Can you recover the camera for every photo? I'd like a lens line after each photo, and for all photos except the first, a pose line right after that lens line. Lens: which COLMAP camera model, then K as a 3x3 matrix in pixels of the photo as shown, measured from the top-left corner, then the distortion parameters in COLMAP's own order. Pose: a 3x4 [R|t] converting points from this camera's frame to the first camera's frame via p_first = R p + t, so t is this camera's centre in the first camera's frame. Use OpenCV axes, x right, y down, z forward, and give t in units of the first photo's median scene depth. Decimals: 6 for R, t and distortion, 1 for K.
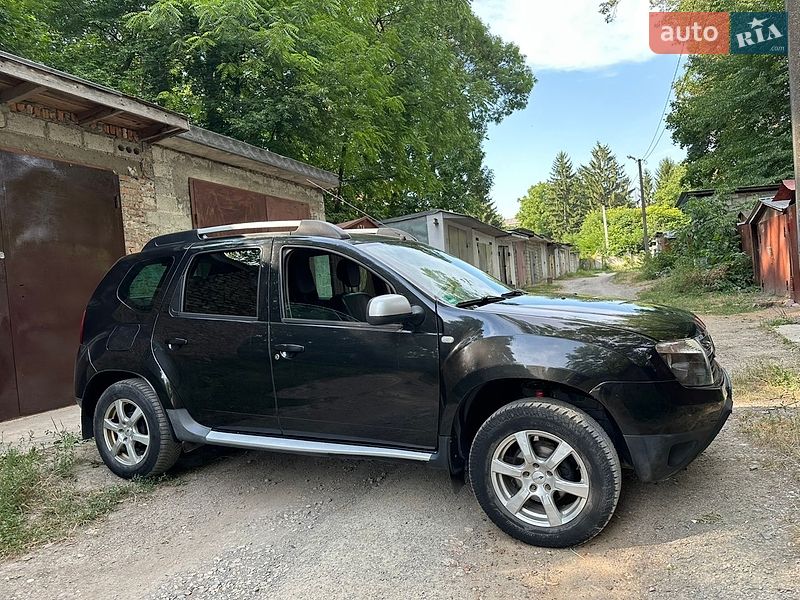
lens RADIAL K [[564.4, 0, 397.7], [0, 564.4, 301.7], [0, 0, 1]] dist [0.027737, -0.038108]
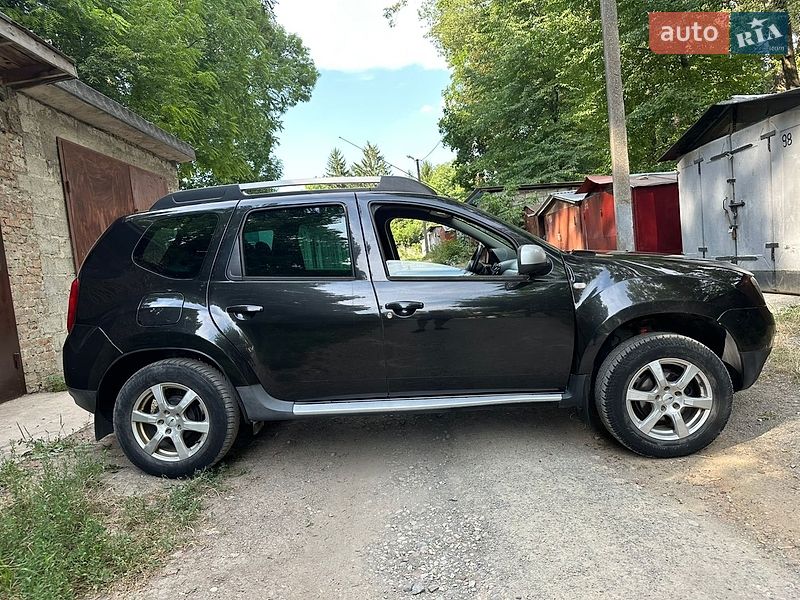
lens RADIAL K [[564.4, 0, 393.8], [0, 564.4, 306.0], [0, 0, 1]] dist [0.027737, -0.038108]
pose [[0.923223, -0.042867, 0.381865, -0.257251], [0.036448, 0.999047, 0.024031, 0.026420], [-0.382531, -0.008268, 0.923906, 0.052655]]
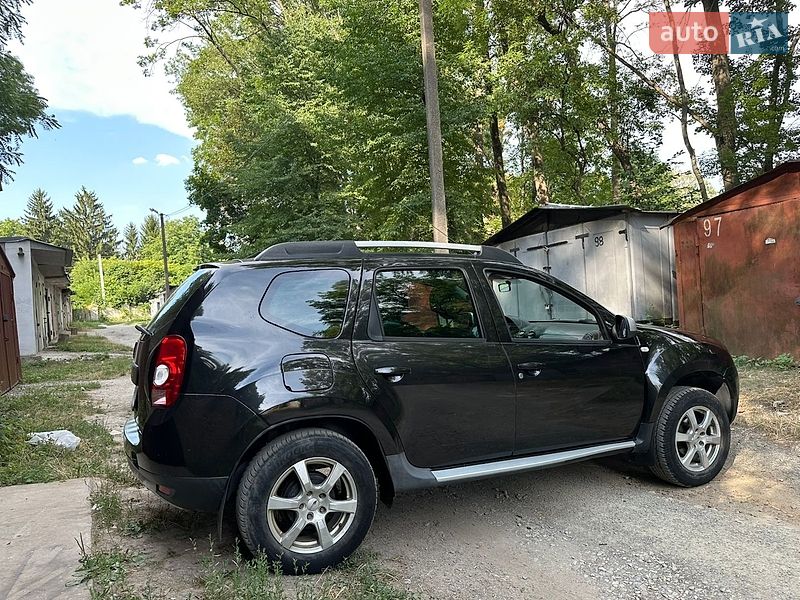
lens RADIAL K [[564.4, 0, 396.6], [0, 564.4, 298.7], [0, 0, 1]] dist [0.027737, -0.038108]
pose [[0.633437, 0.046612, 0.772389, -0.519011], [0.031185, 0.995835, -0.085672, 0.017639], [-0.773166, 0.078355, 0.629345, 0.234754]]
